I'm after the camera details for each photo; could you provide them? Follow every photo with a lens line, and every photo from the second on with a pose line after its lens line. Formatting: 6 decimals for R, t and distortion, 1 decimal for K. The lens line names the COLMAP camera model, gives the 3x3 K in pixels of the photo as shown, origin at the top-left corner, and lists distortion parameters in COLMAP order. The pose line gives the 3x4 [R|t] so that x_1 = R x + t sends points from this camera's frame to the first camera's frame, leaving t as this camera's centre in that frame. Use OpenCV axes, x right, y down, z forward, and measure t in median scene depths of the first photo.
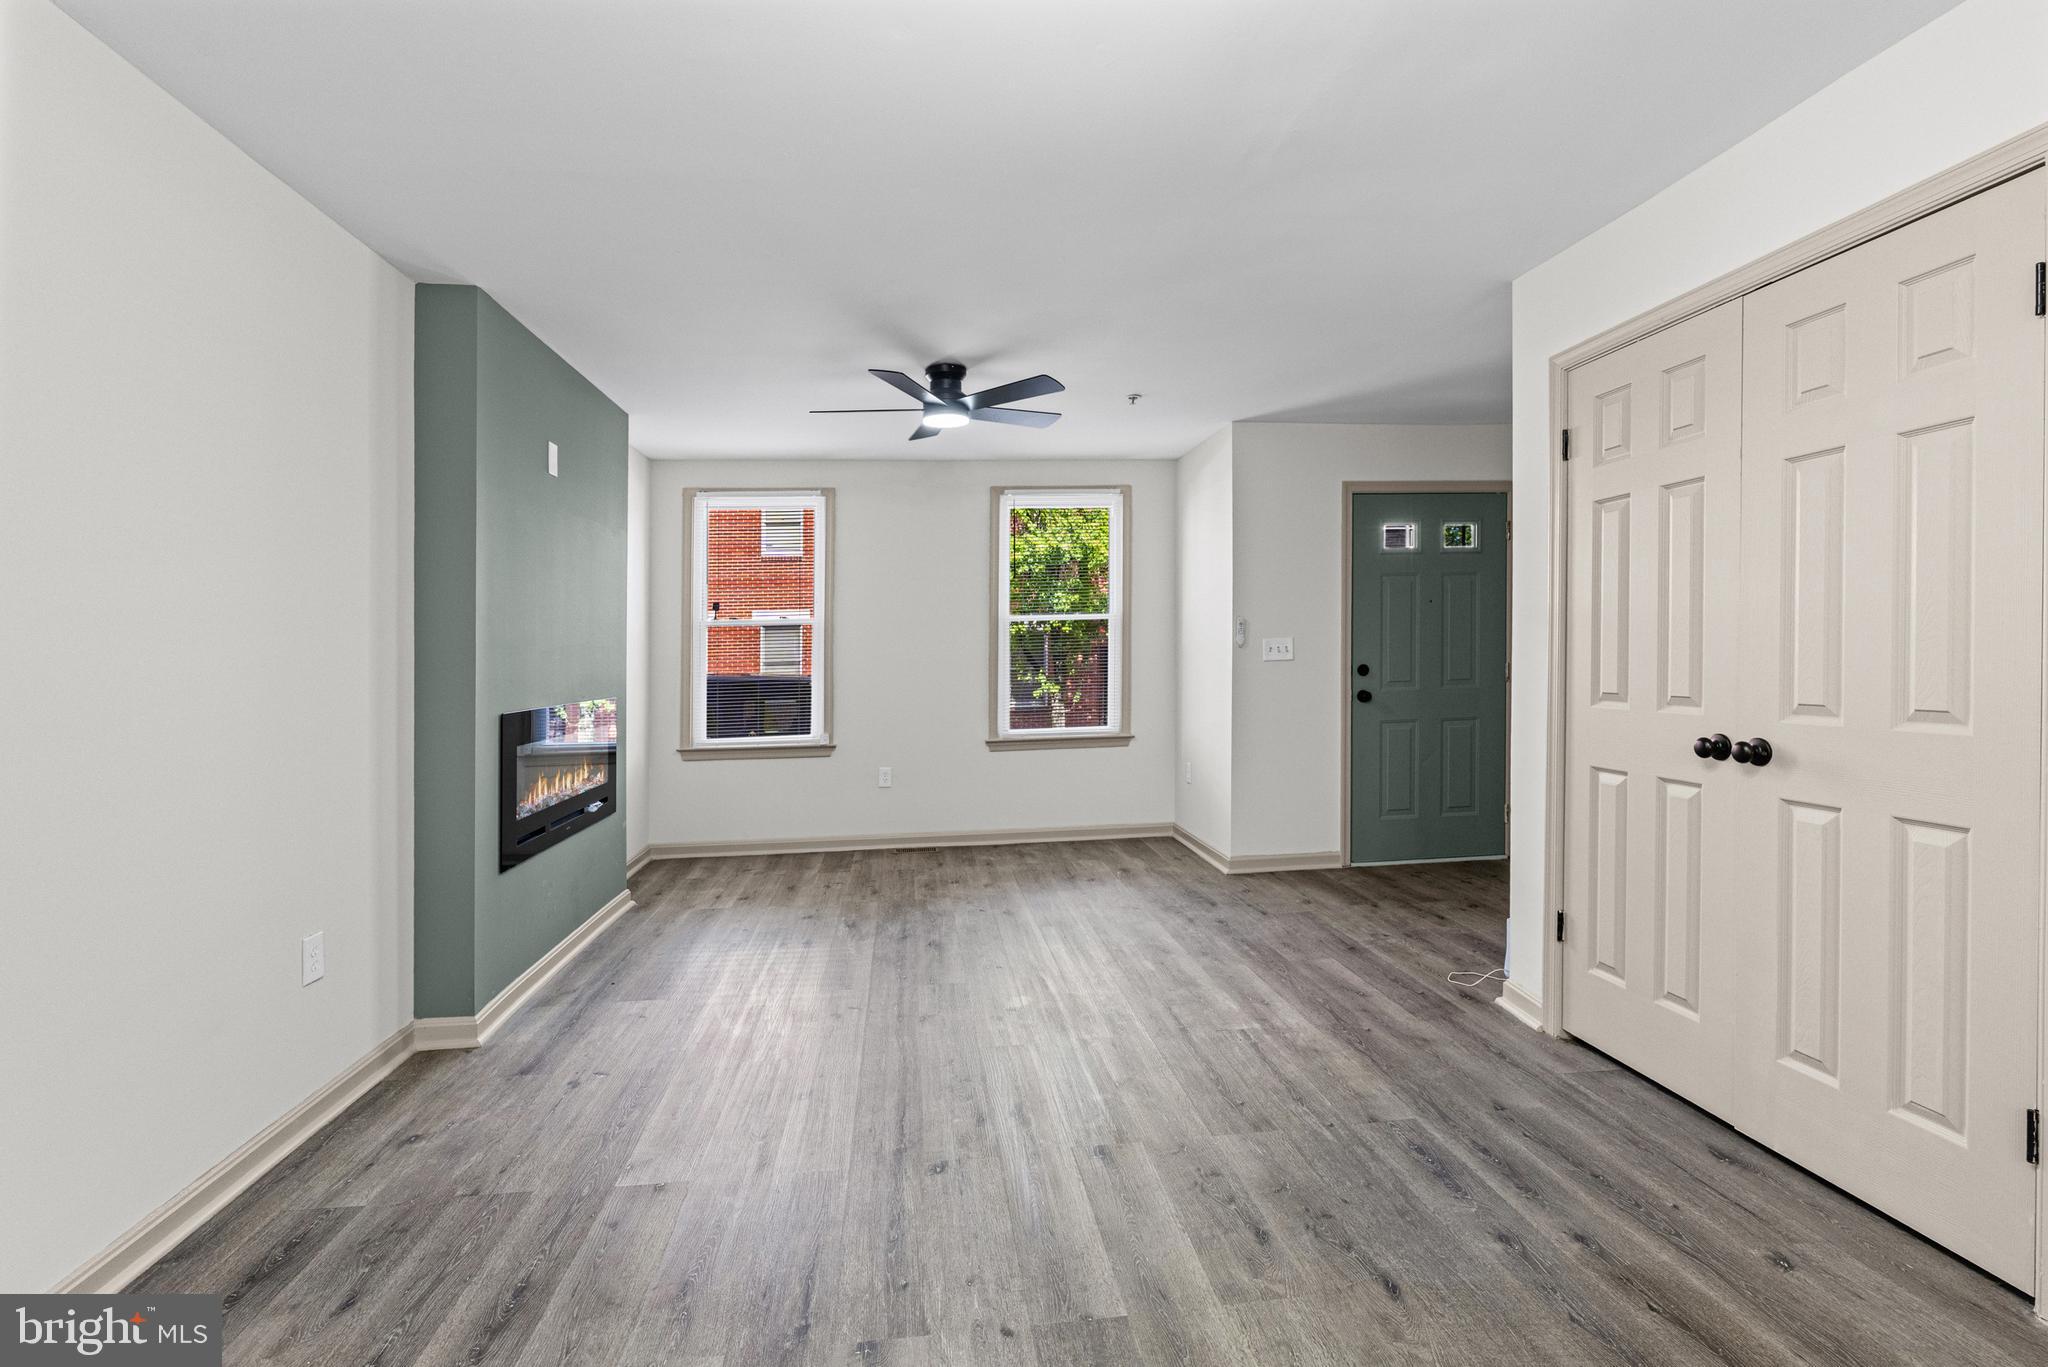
lens RADIAL K [[927.0, 0, 1033.8], [0, 927.0, 651.7], [0, 0, 1]] dist [-0.009882, 0.002402]
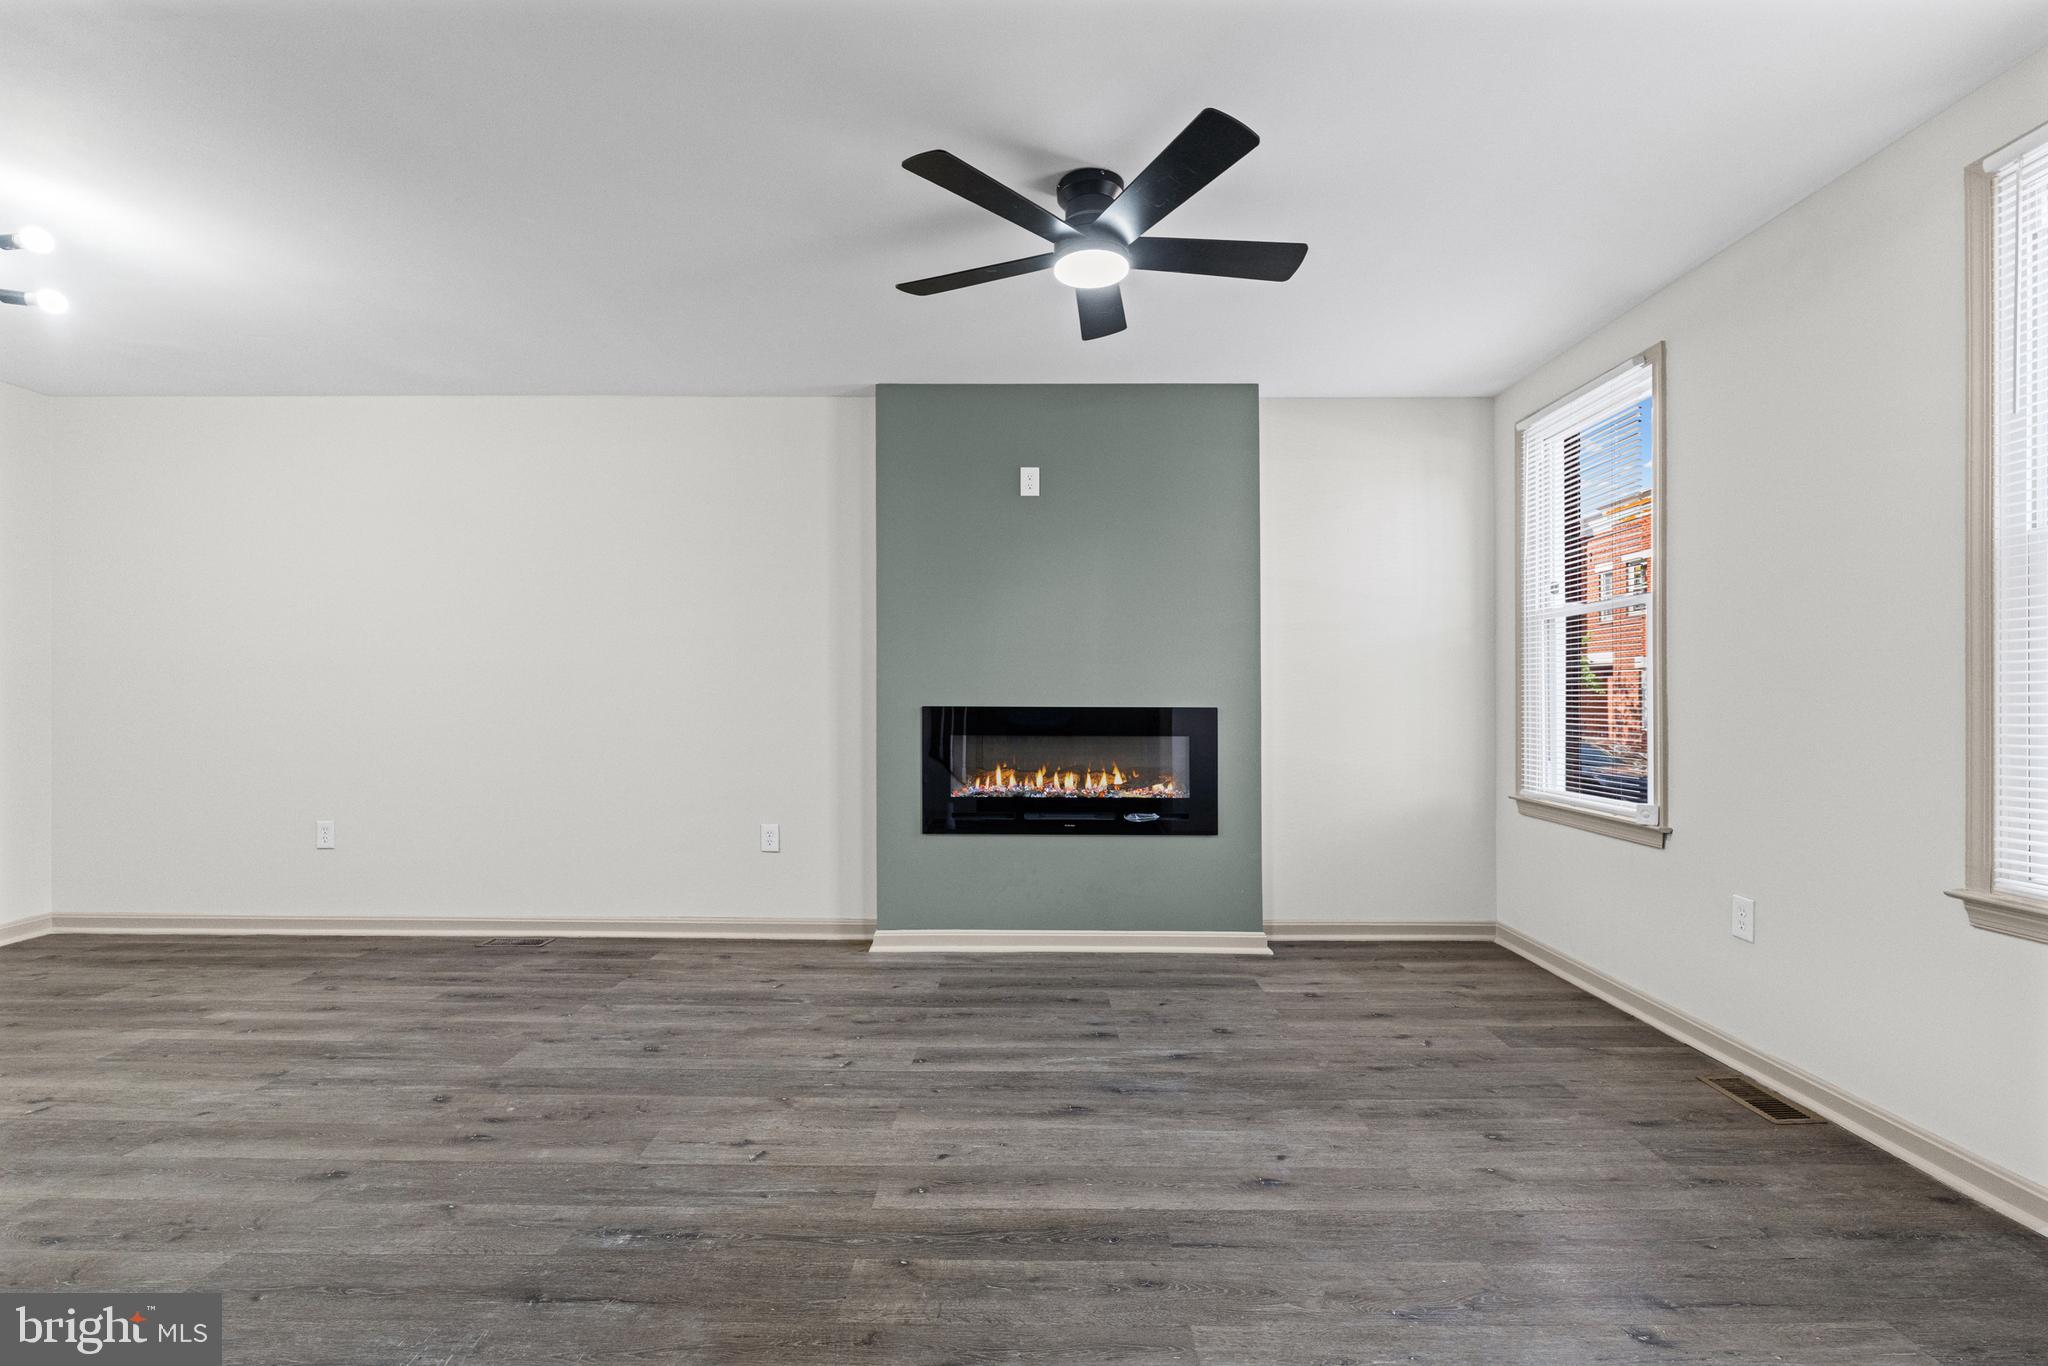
lens RADIAL K [[927.0, 0, 1037.7], [0, 927.0, 686.0], [0, 0, 1]] dist [-0.009882, 0.002402]
pose [[-0.137651, 0.010727, -0.990423, 0.841425], [-0.001468, 0.999938, 0.011034, 0.031488], [0.990480, 0.002972, -0.137627, 1.724005]]
